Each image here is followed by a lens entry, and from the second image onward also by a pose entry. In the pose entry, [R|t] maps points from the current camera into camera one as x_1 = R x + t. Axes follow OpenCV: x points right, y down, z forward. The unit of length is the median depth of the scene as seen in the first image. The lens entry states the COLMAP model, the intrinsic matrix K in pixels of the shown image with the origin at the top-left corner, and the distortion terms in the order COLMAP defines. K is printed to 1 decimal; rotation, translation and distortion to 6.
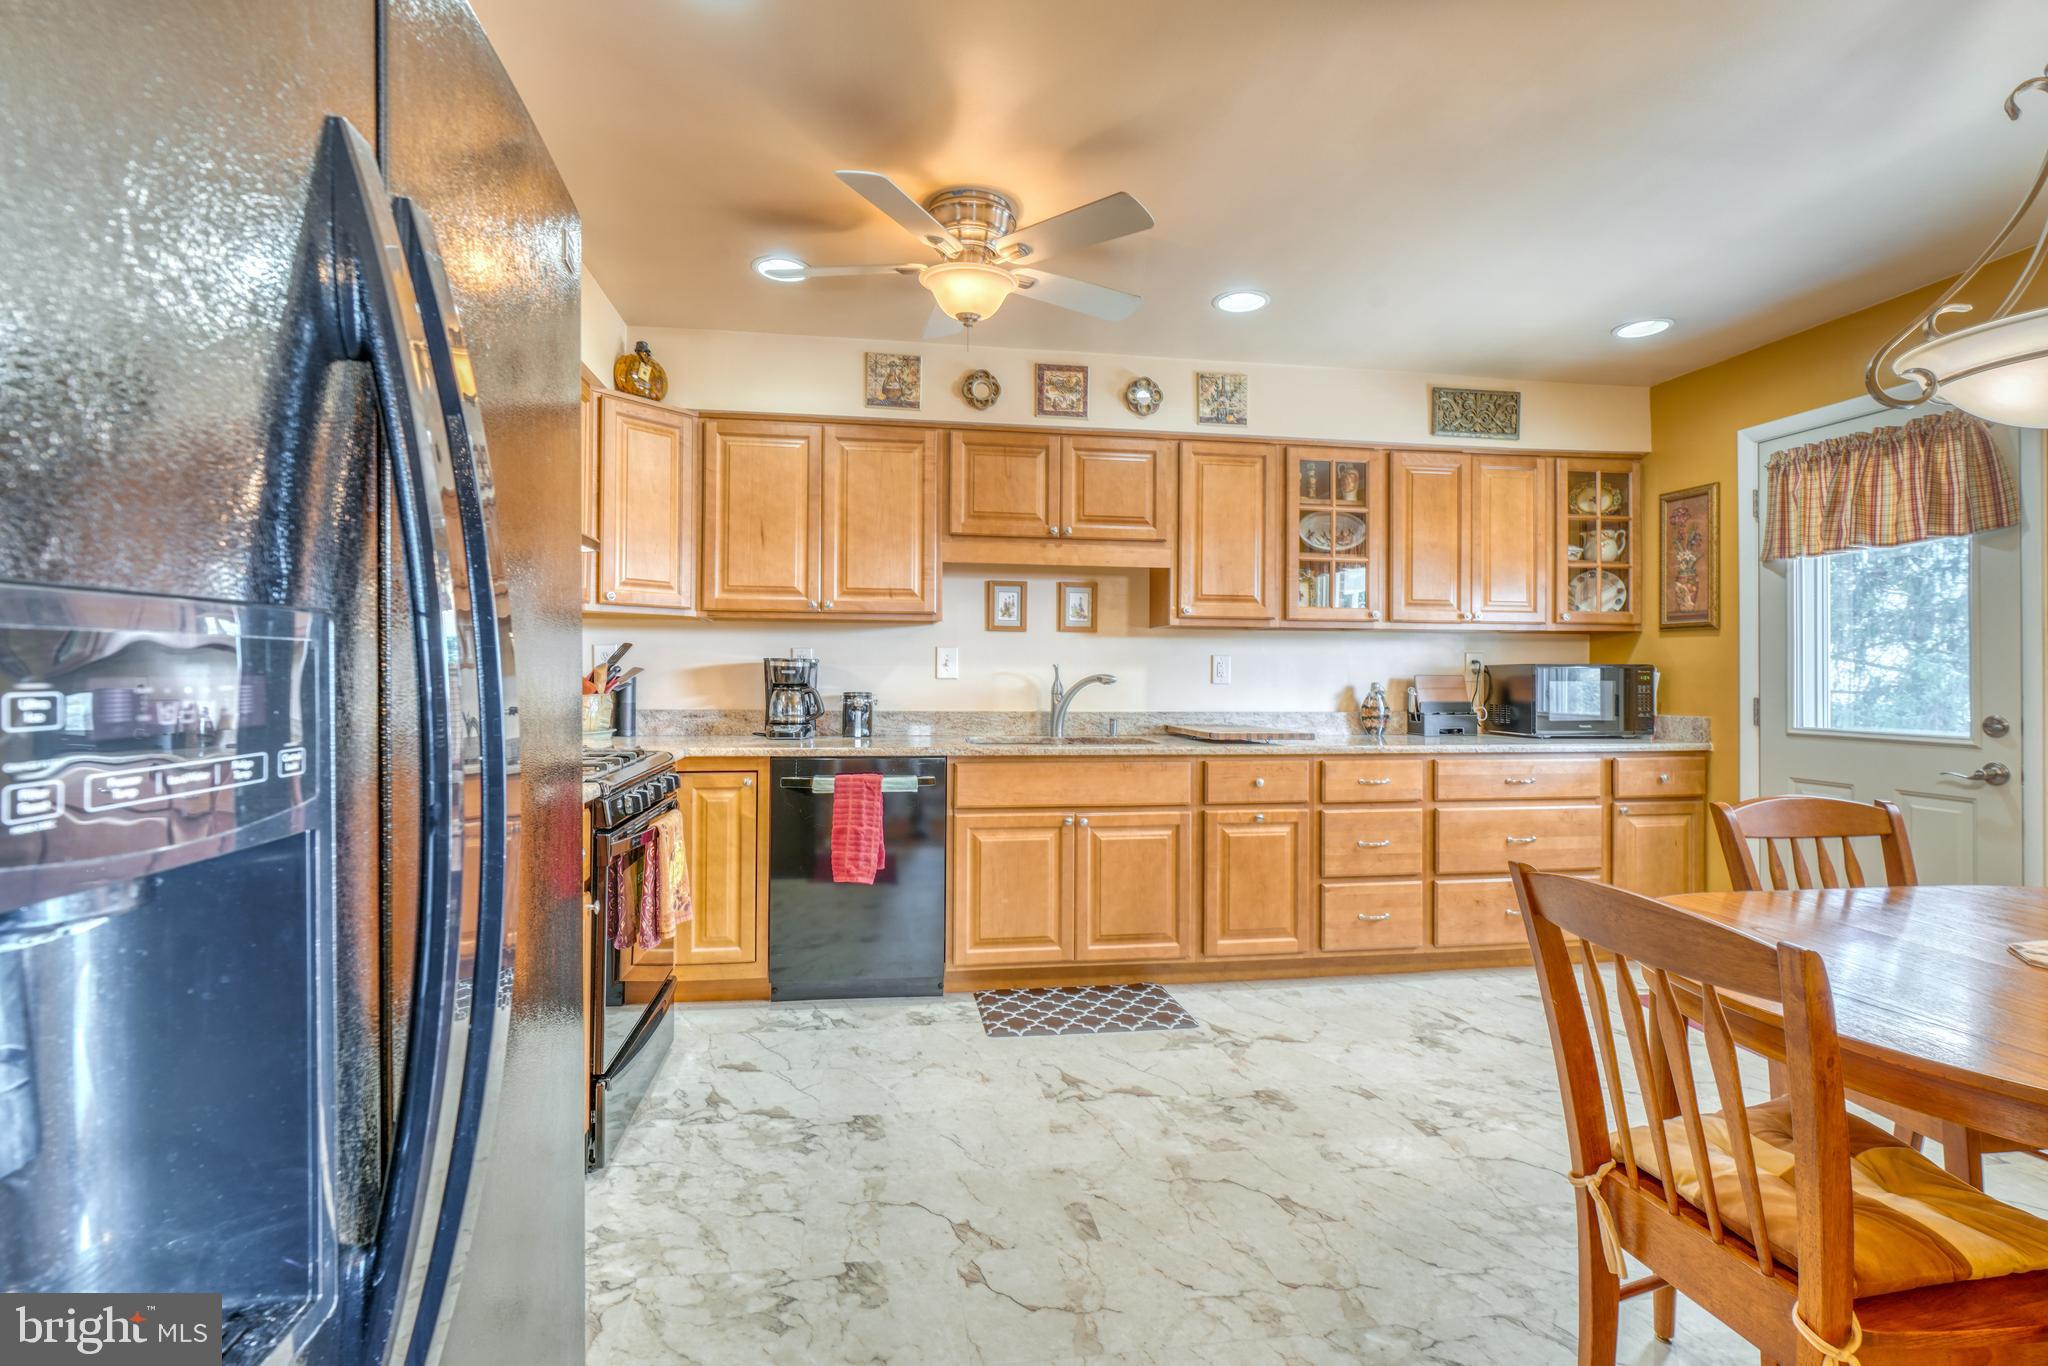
lens RADIAL K [[920.8, 0, 1020.1], [0, 920.8, 661.9], [0, 0, 1]] dist [-0.000313, 0.000625]
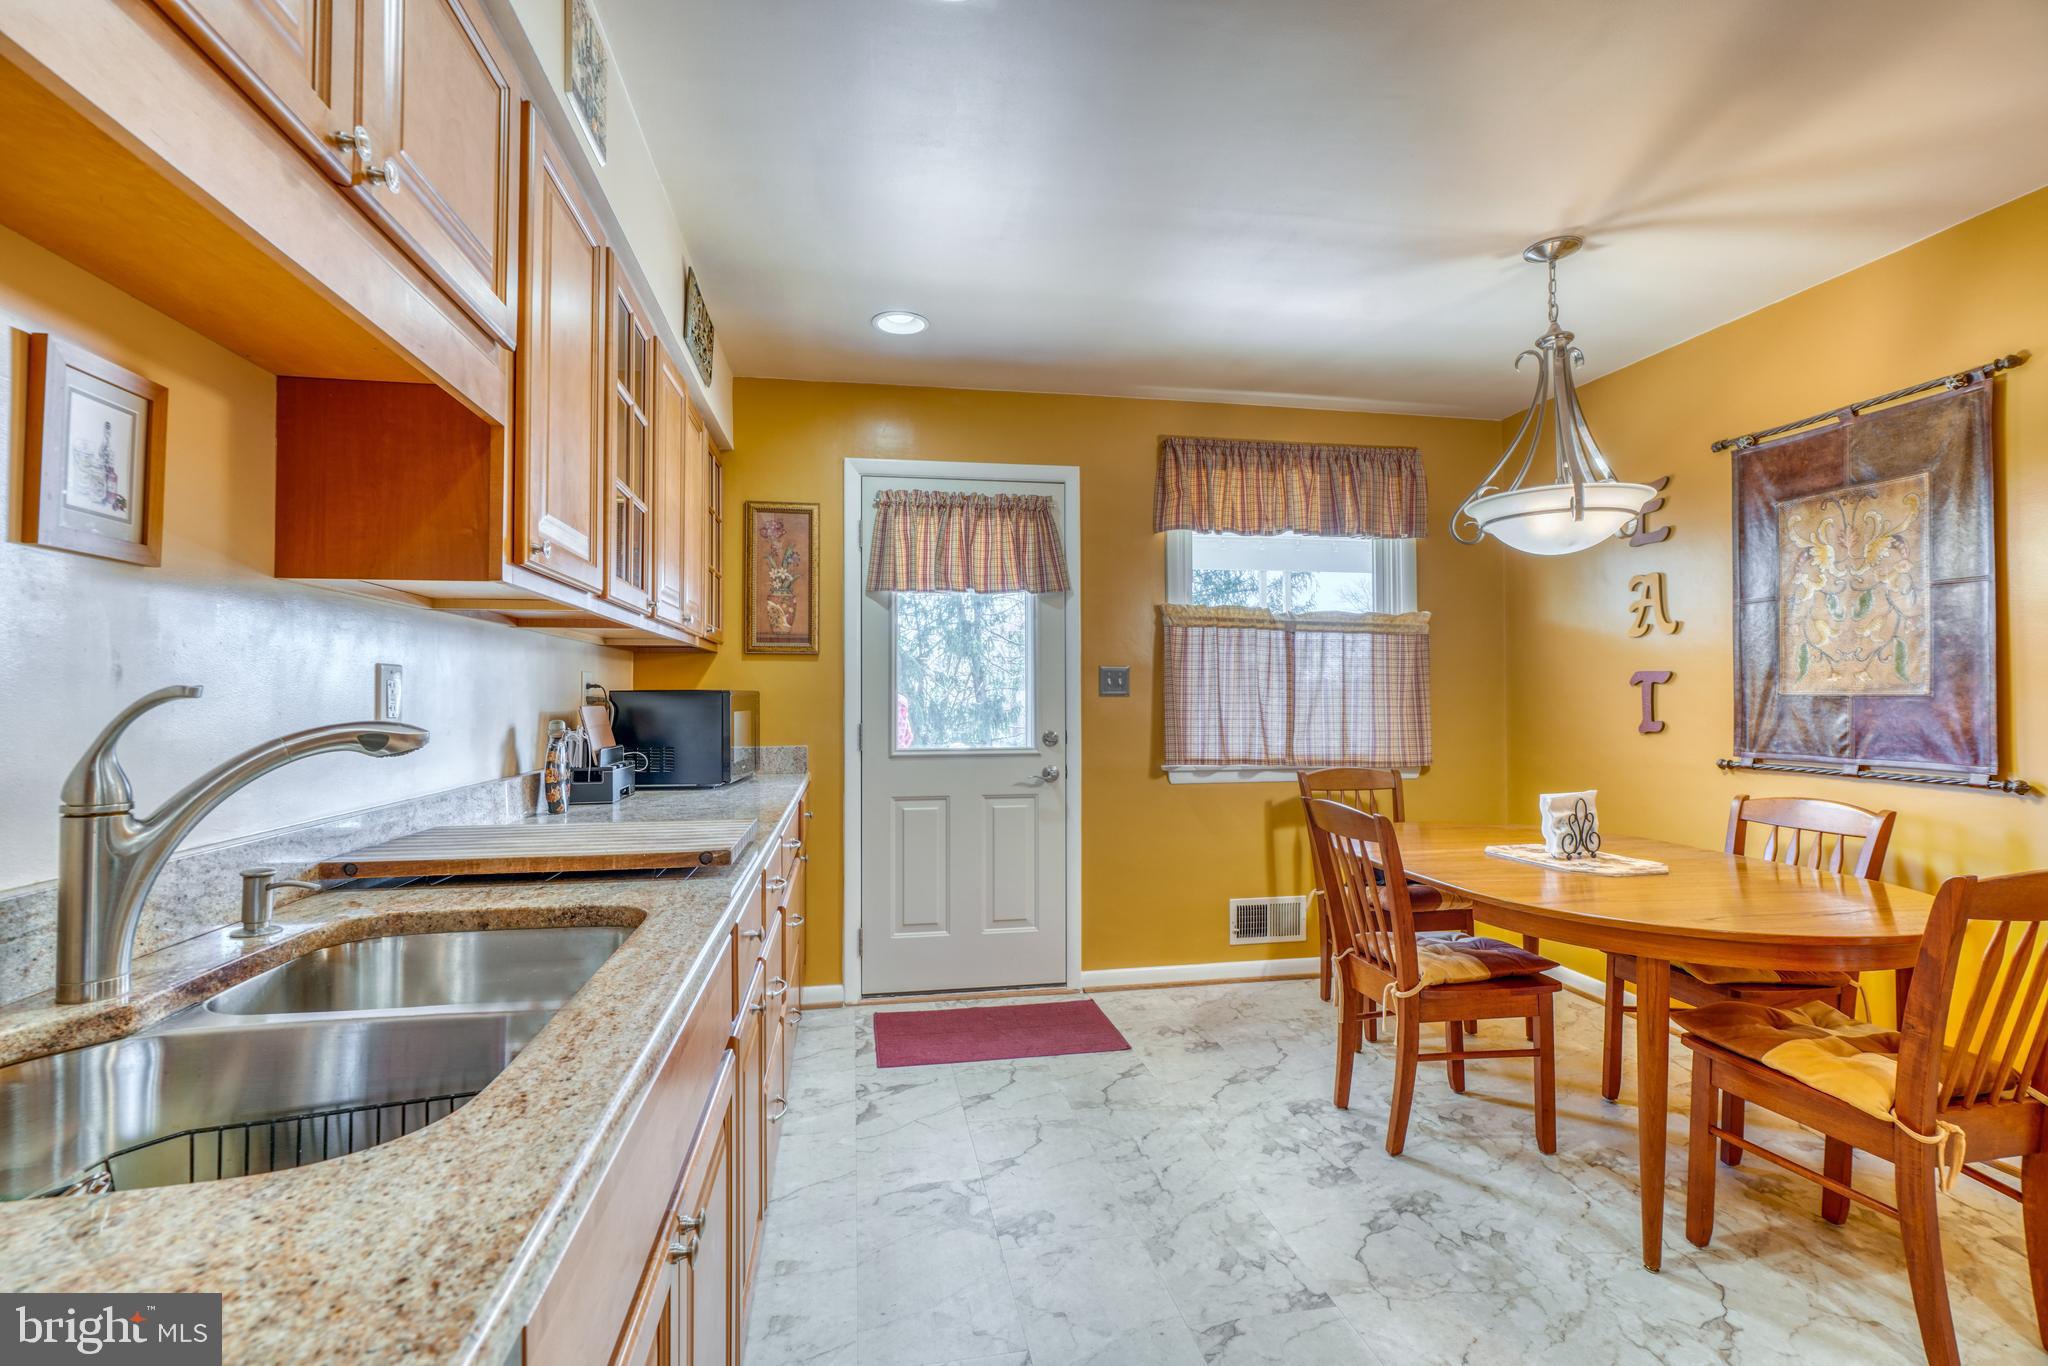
lens RADIAL K [[907.9, 0, 1010.1], [0, 907.9, 681.5], [0, 0, 1]] dist [-0.001818, 0.000201]
pose [[-0.010148, 0.011315, 0.999884, -0.211766], [-0.008917, 0.999895, -0.011405, 0.002200], [-0.999909, -0.009032, -0.010046, 0.847690]]
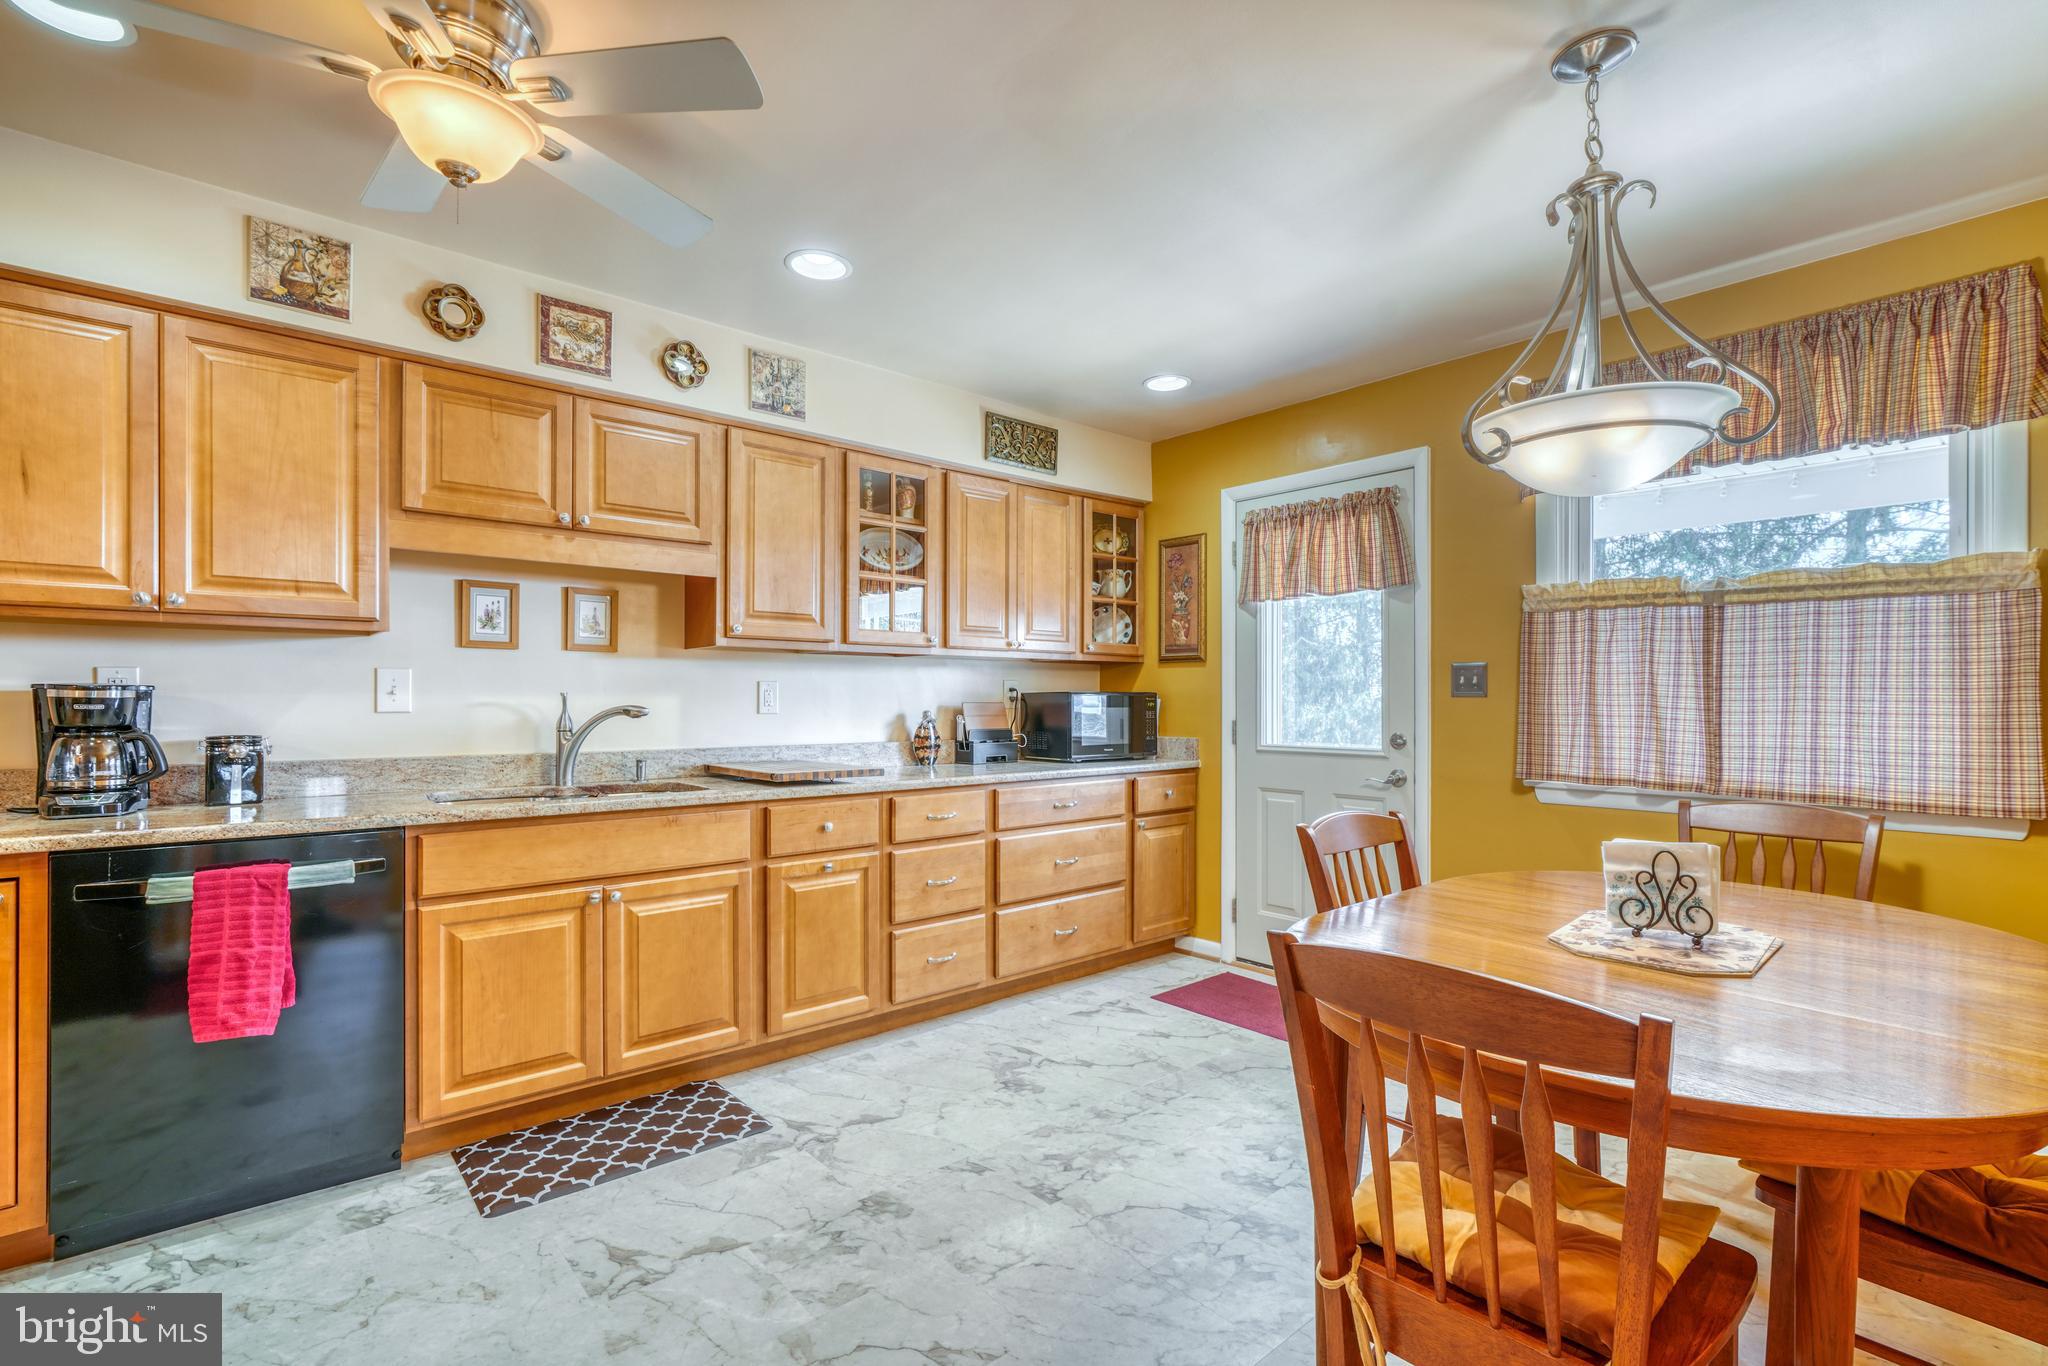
lens RADIAL K [[911.1, 0, 1014.8], [0, 911.1, 699.4], [0, 0, 1]] dist [-0.009913, 0.003848]
pose [[0.852000, -0.005470, 0.523512, -0.041692], [-0.001931, 0.999906, 0.013590, -0.003013], [-0.523537, -0.012590, 0.851910, 0.162755]]
